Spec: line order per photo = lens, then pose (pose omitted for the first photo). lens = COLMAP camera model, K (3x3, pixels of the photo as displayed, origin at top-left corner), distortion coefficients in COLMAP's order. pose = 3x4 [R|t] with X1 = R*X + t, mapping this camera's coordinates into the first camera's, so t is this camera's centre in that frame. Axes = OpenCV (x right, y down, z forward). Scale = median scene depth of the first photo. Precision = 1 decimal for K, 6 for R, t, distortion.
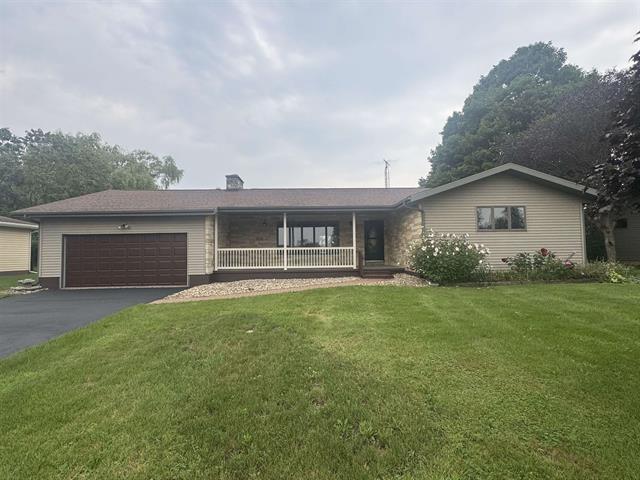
lens RADIAL K [[325.0, 0, 320.9], [0, 325.0, 234.7], [0, 0, 1]] dist [0.010123, 0.000959]
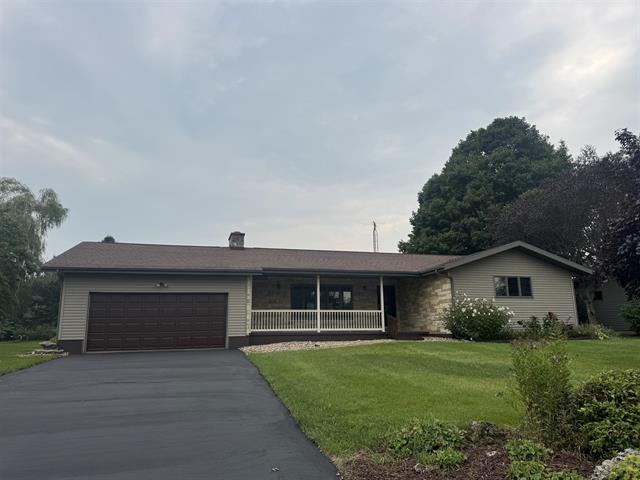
lens RADIAL K [[468.3, 0, 319.0], [0, 468.3, 241.8], [0, 0, 1]] dist [0.058350, -0.019616]
pose [[0.972624, 0.048733, 0.227219, -0.444001], [-0.016363, 0.989699, -0.142223, 0.036623], [-0.231809, 0.134612, 0.963402, -0.422984]]
